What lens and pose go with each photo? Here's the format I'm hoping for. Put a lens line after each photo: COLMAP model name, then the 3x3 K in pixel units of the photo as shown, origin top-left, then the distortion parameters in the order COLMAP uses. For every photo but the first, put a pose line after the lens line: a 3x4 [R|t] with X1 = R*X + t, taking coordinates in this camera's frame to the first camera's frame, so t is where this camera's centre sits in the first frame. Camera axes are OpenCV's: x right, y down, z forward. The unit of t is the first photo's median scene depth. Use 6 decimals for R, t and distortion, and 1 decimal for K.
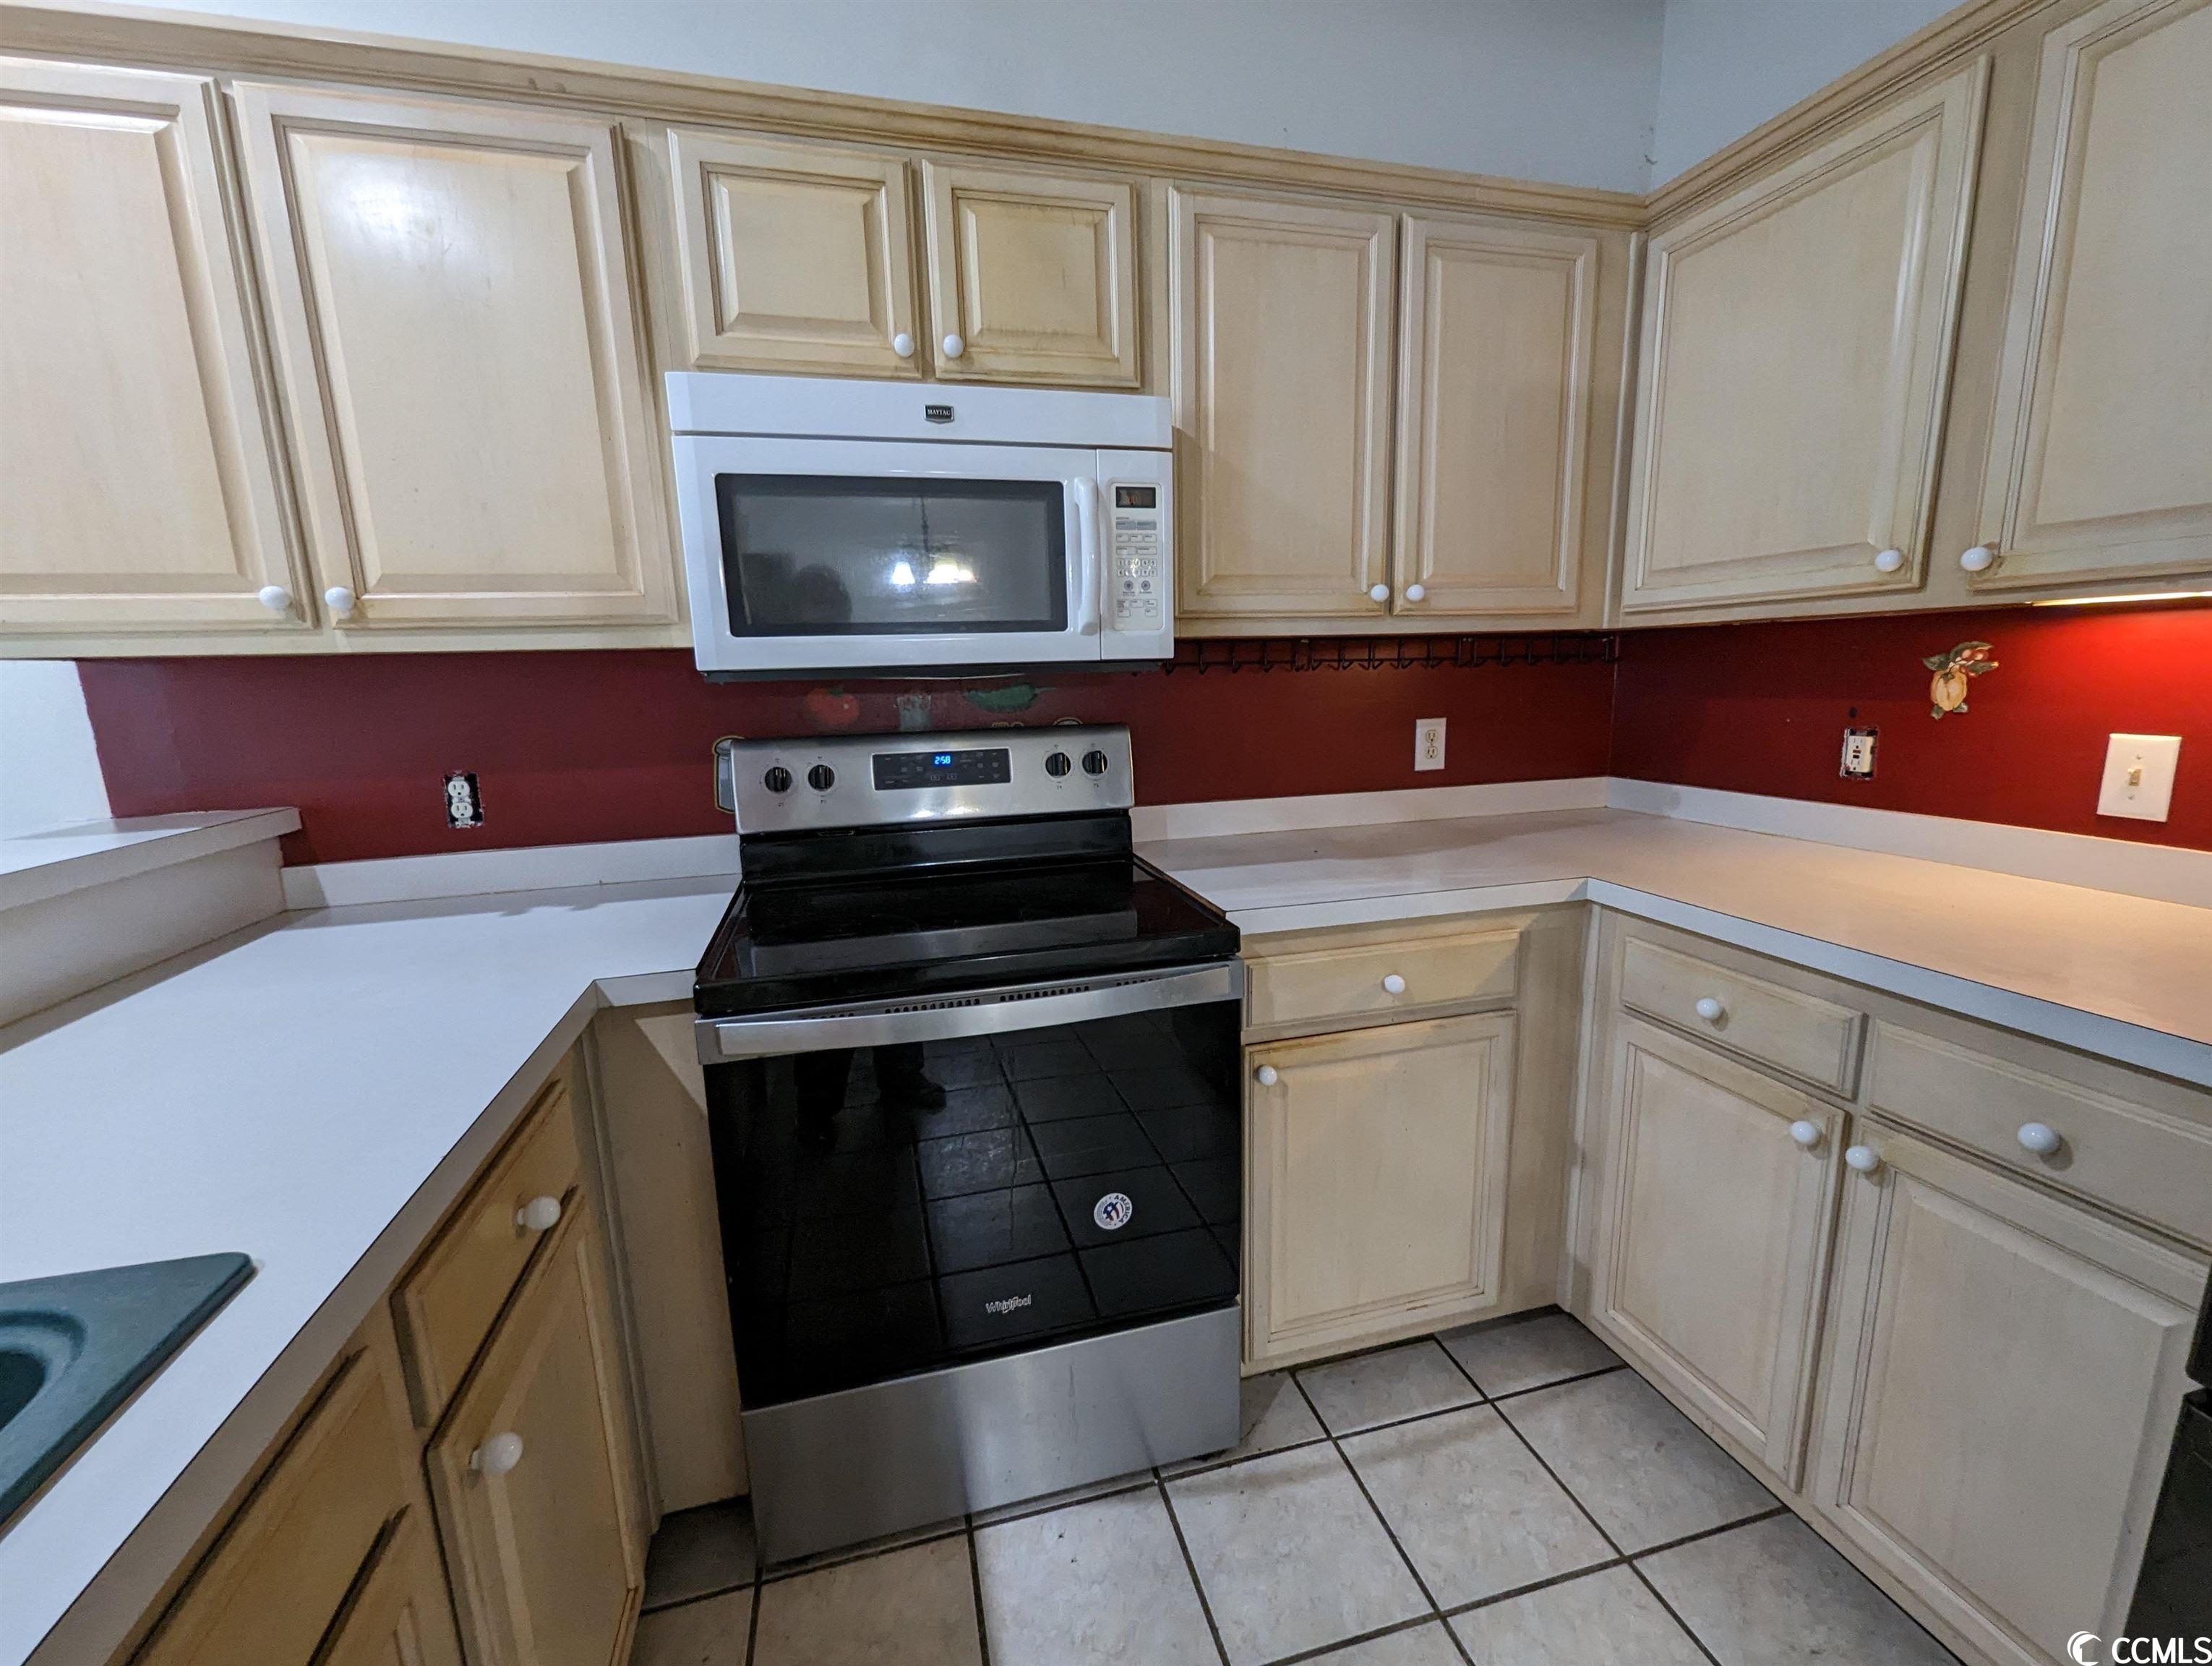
lens RADIAL K [[918.0, 0, 1106.9], [0, 918.0, 837.0], [0, 0, 1]] dist [0.001705, -0.000210]
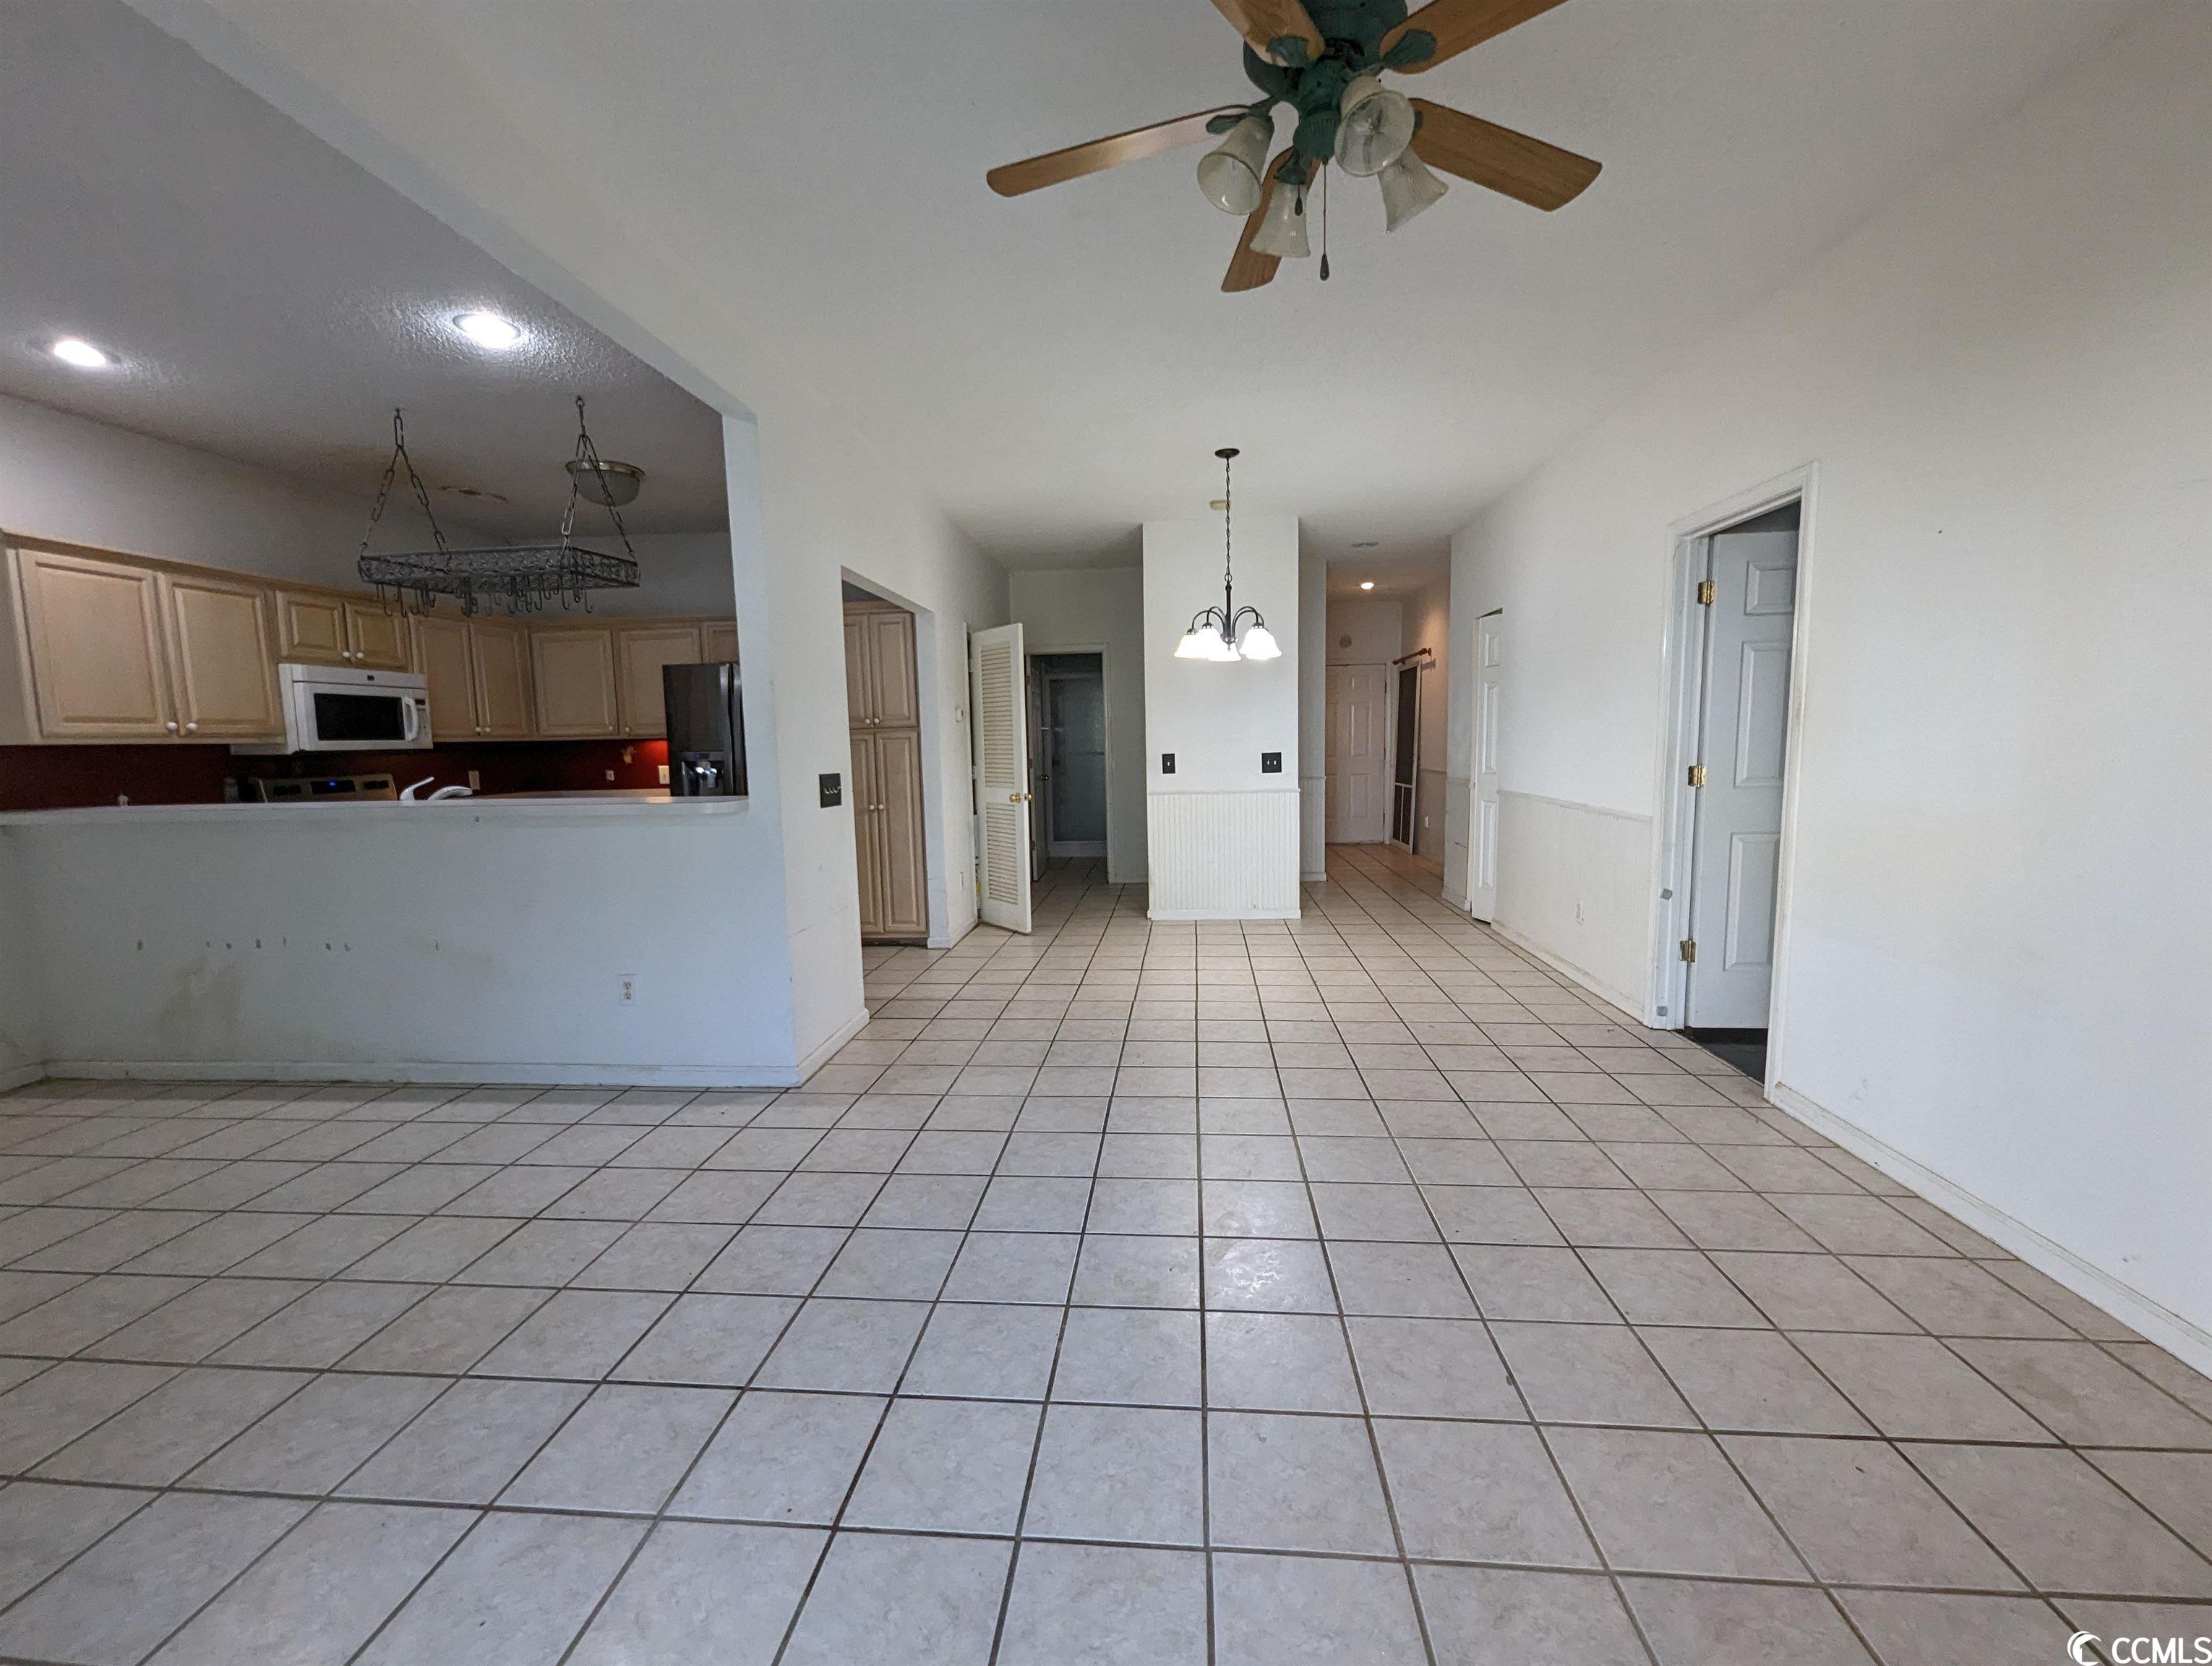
lens RADIAL K [[918.0, 0, 1110.2], [0, 918.0, 835.0], [0, 0, 1]] dist [0.001705, -0.000210]
pose [[0.336635, -0.079396, 0.938282, -2.398141], [0.183658, 0.982838, 0.017274, 0.541189], [-0.923551, 0.166508, 0.345439, -2.523738]]
